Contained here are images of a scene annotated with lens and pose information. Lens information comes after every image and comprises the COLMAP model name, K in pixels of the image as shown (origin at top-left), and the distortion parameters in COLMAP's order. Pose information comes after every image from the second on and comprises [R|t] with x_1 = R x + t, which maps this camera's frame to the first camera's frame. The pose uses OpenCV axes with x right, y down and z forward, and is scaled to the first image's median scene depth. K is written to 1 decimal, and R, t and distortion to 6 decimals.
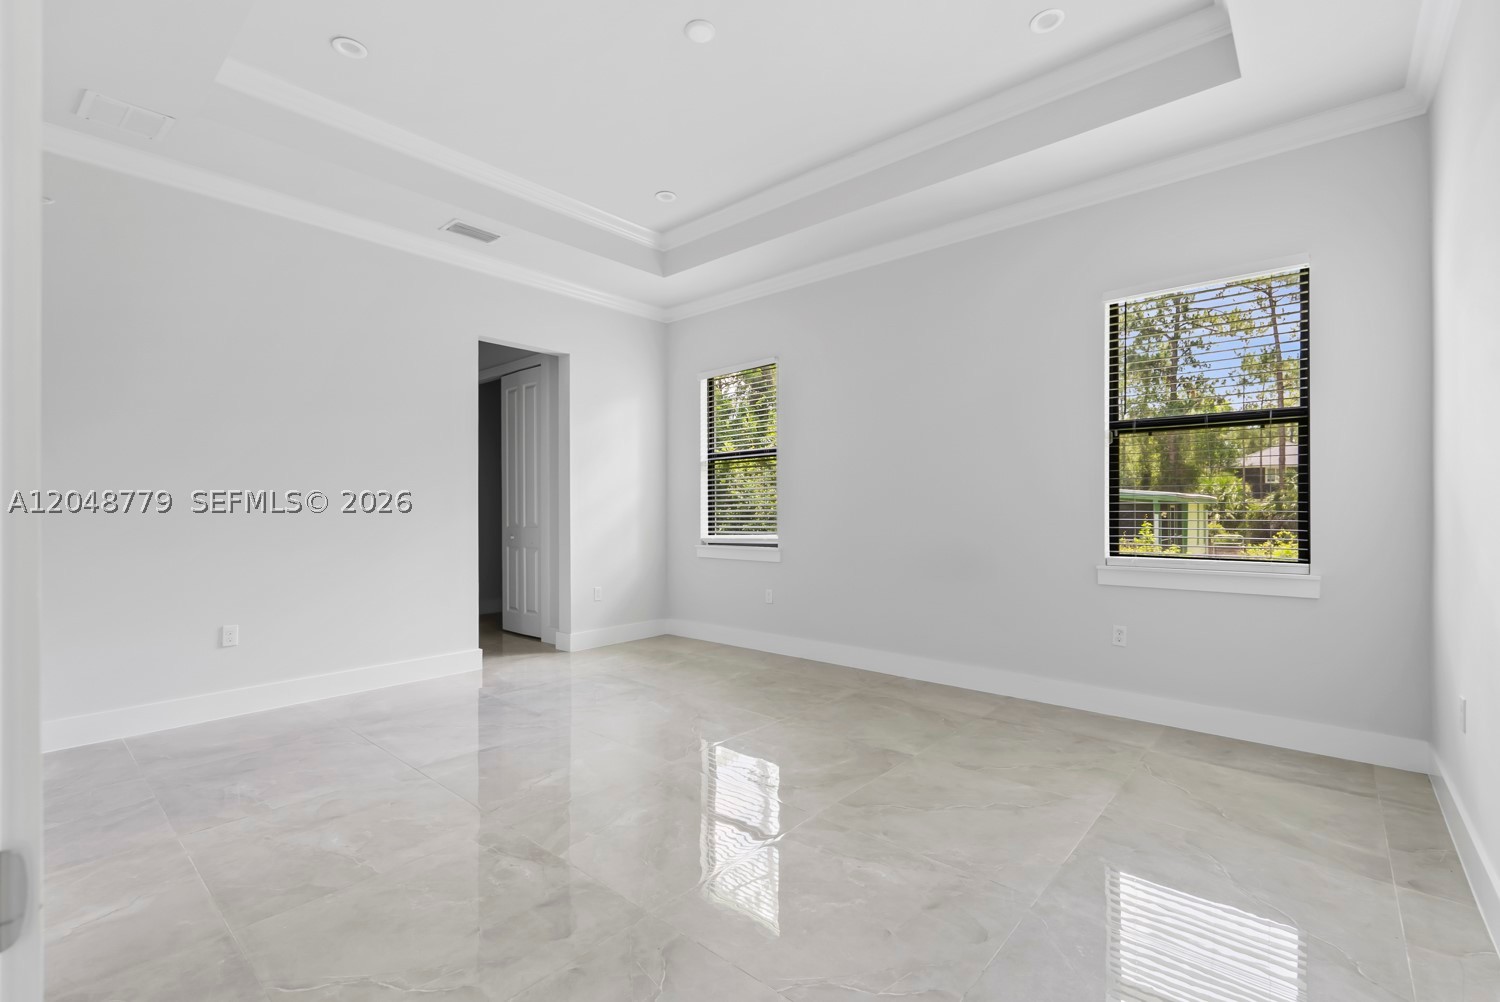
lens RADIAL K [[661.0, 0, 748.0], [0, 661.0, 507.7], [0, 0, 1]] dist [0.001202, 0.000101]
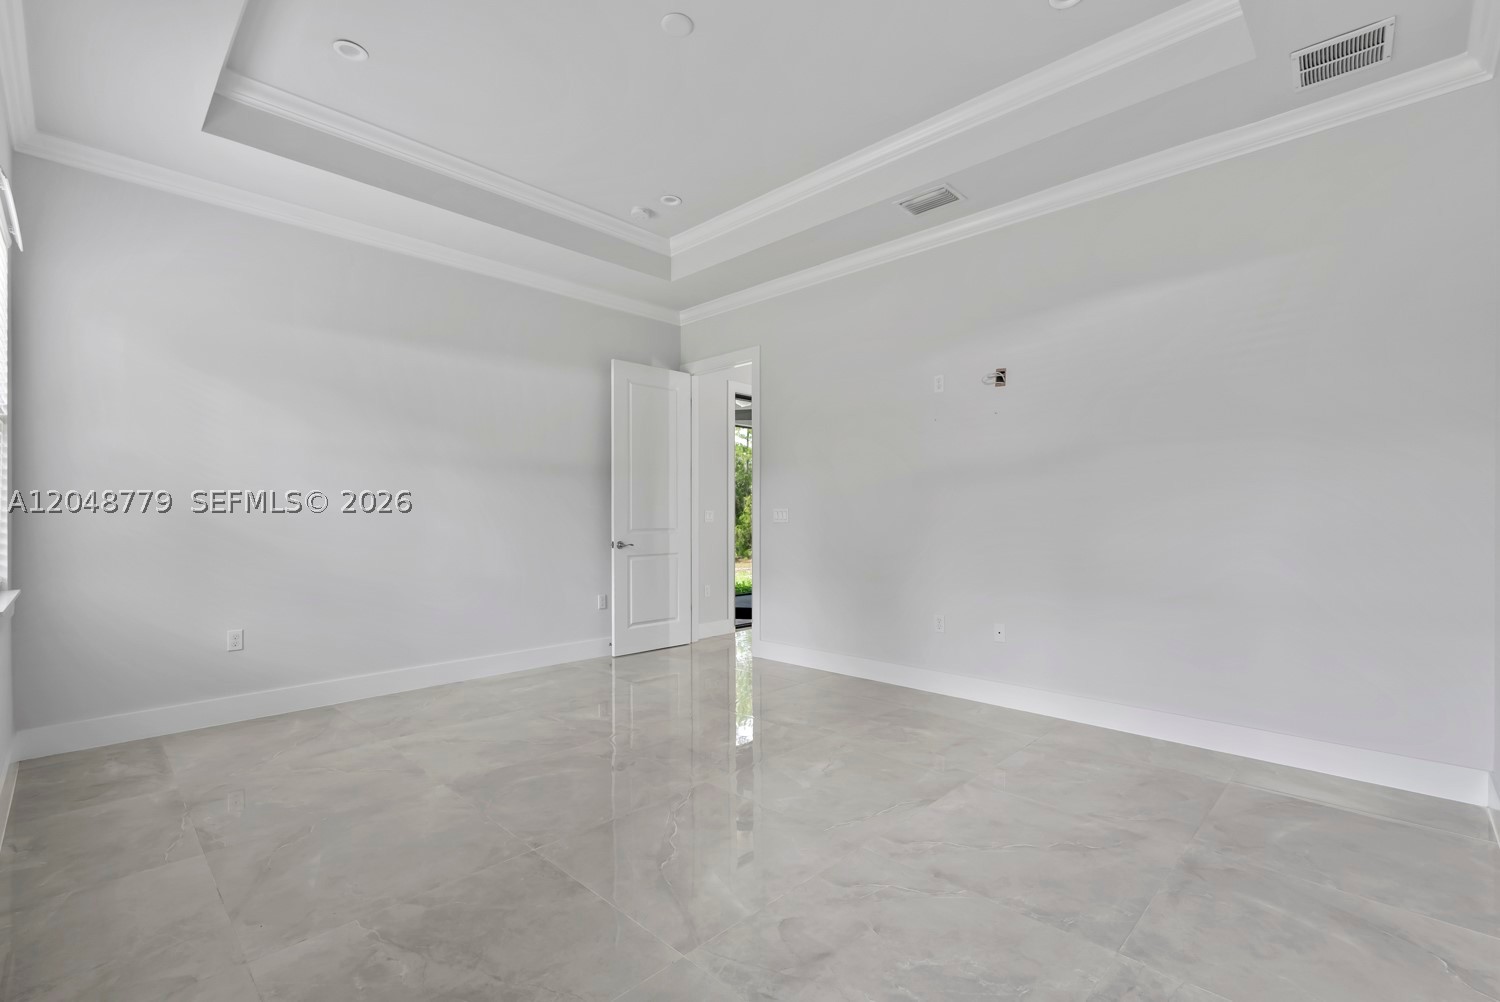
lens RADIAL K [[661.0, 0, 748.0], [0, 661.0, 507.7], [0, 0, 1]] dist [0.001202, 0.000101]
pose [[-0.998570, 0.004863, 0.053246, -0.236256], [0.004004, 0.999860, -0.016237, 0.006028], [-0.053317, -0.016001, -0.998449, 2.028361]]
